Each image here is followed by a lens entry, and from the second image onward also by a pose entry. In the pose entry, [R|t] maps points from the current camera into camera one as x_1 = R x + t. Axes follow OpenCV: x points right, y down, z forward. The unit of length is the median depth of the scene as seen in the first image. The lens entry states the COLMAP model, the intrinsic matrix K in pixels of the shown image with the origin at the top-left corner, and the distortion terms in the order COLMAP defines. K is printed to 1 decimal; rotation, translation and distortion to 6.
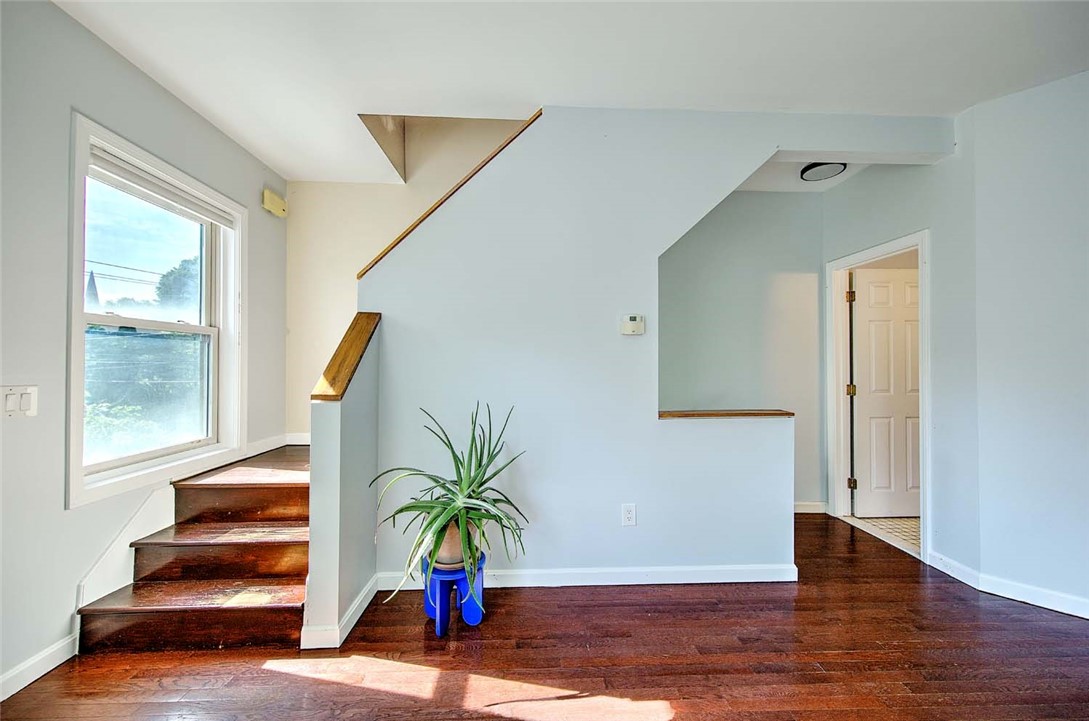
lens RADIAL K [[390.4, 0, 549.3], [0, 390.4, 360.4], [0, 0, 1]] dist [-0.001705, 0.000151]
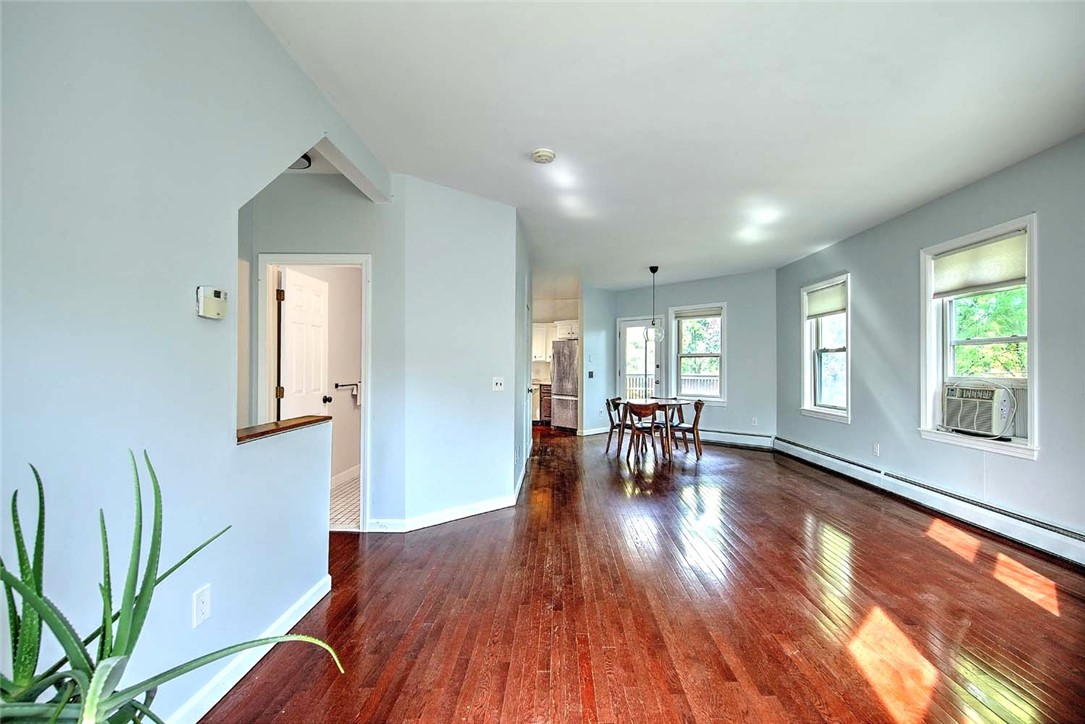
lens RADIAL K [[469.3, 0, 542.5], [0, 469.3, 362.0], [0, 0, 1]] dist [0.000974, -0.000096]
pose [[0.081659, 0.011710, 0.996592, -0.488921], [-0.014175, 0.999843, -0.010587, 0.005169], [-0.996560, -0.013262, 0.081812, 0.386949]]
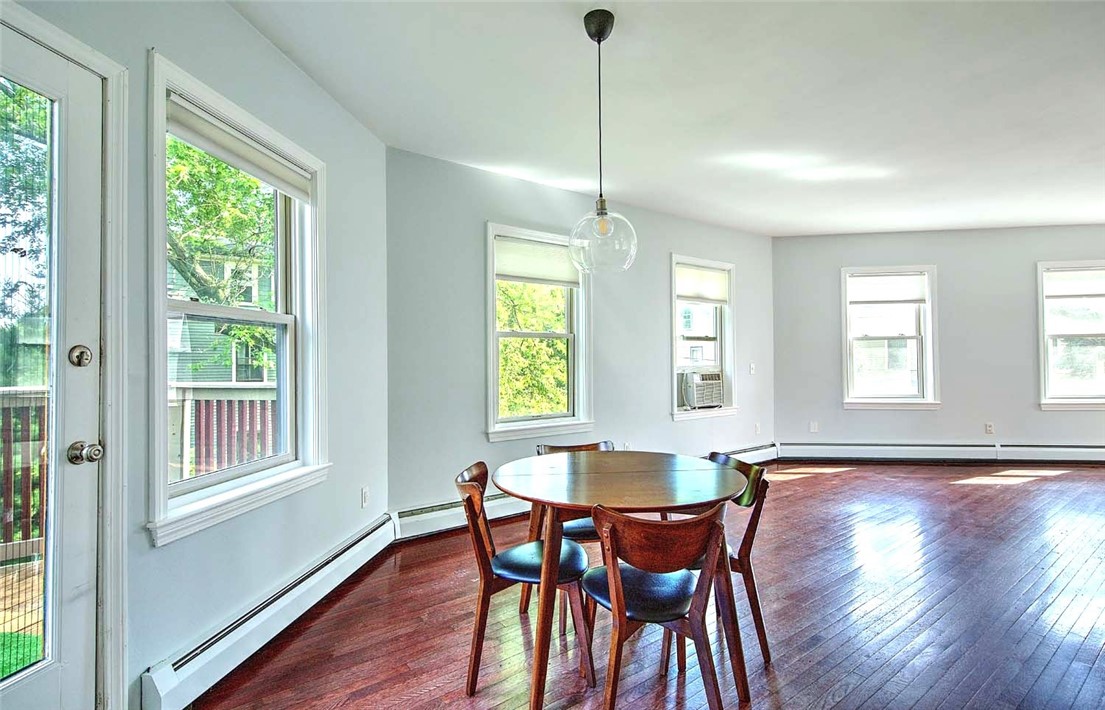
lens RADIAL K [[536.5, 0, 561.7], [0, 536.5, 360.4], [0, 0, 1]] dist [0.001217, -0.000296]
pose [[-0.819794, 0.005494, -0.572632, 3.198731], [0.016672, 0.999759, -0.014276, 0.026747], [0.572416, -0.021250, -0.819688, 0.675887]]
